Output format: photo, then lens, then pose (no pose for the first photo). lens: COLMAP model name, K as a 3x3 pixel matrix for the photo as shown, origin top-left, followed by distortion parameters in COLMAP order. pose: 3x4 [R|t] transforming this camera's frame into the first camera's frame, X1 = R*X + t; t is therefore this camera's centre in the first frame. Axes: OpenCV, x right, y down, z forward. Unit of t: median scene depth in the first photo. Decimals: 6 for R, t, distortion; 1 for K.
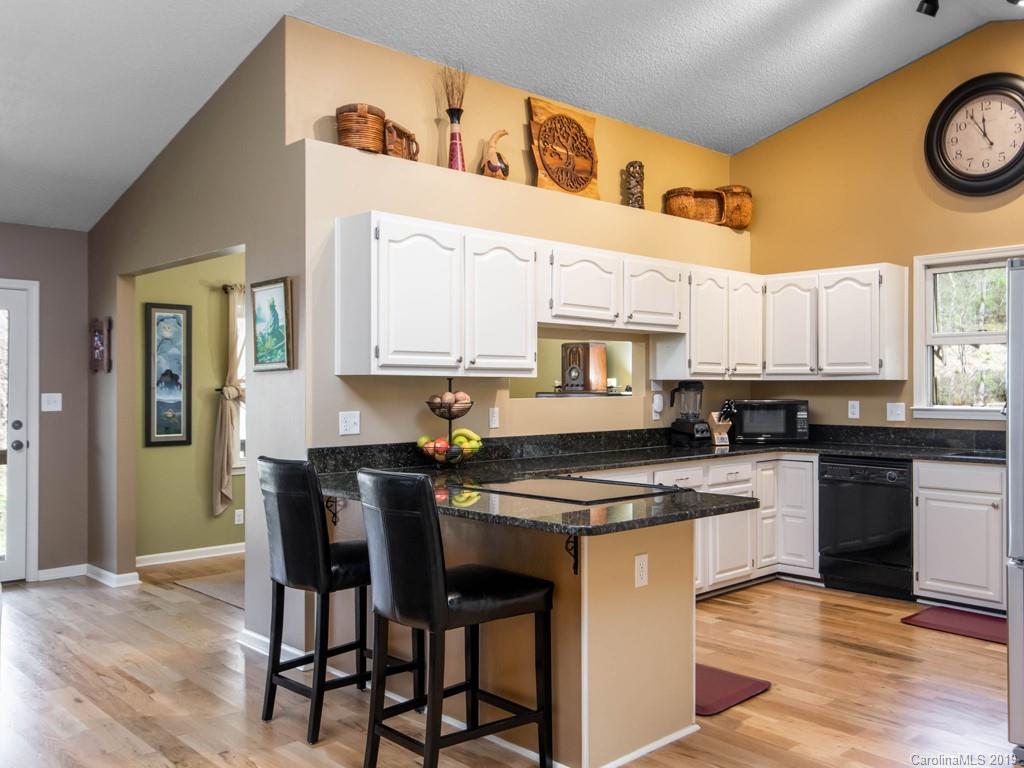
lens RADIAL K [[891.2, 0, 554.9], [0, 891.2, 367.7], [0, 0, 1]] dist [0.041085, 0.005630]
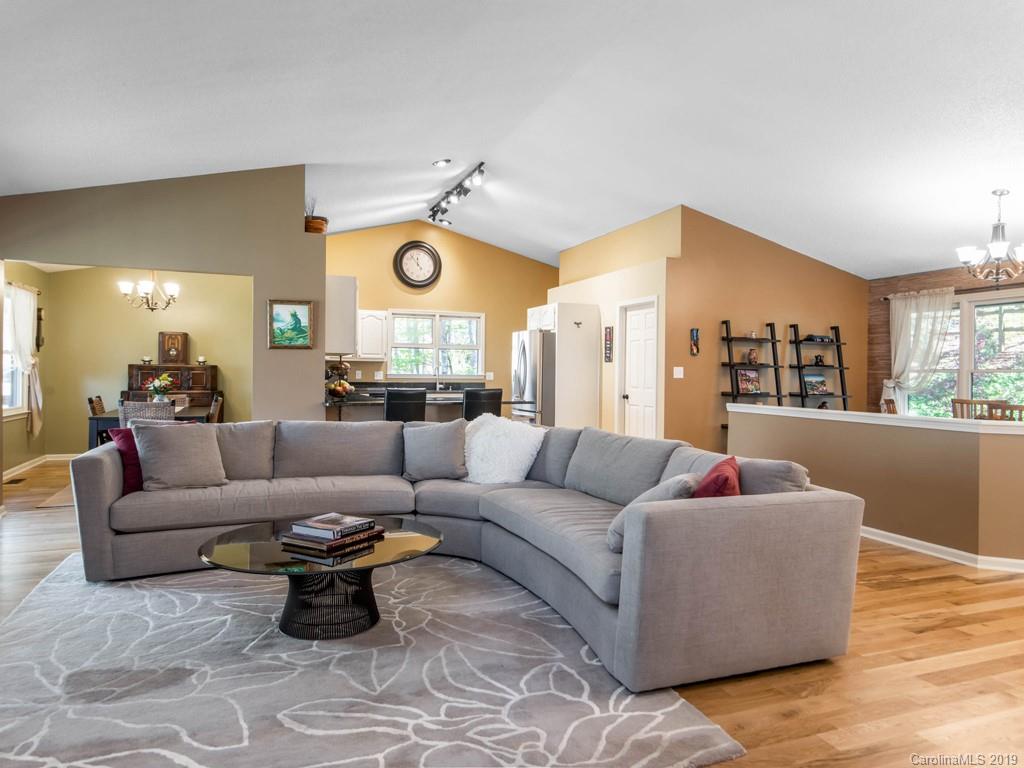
lens RADIAL K [[679.7, 0, 540.9], [0, 679.7, 371.8], [0, 0, 1]] dist [0.015500, -0.002091]
pose [[0.355623, 0.010138, 0.934575, -1.097479], [-0.030845, 0.999524, 0.000895, 0.025557], [-0.934120, -0.029145, 0.355766, -0.000249]]
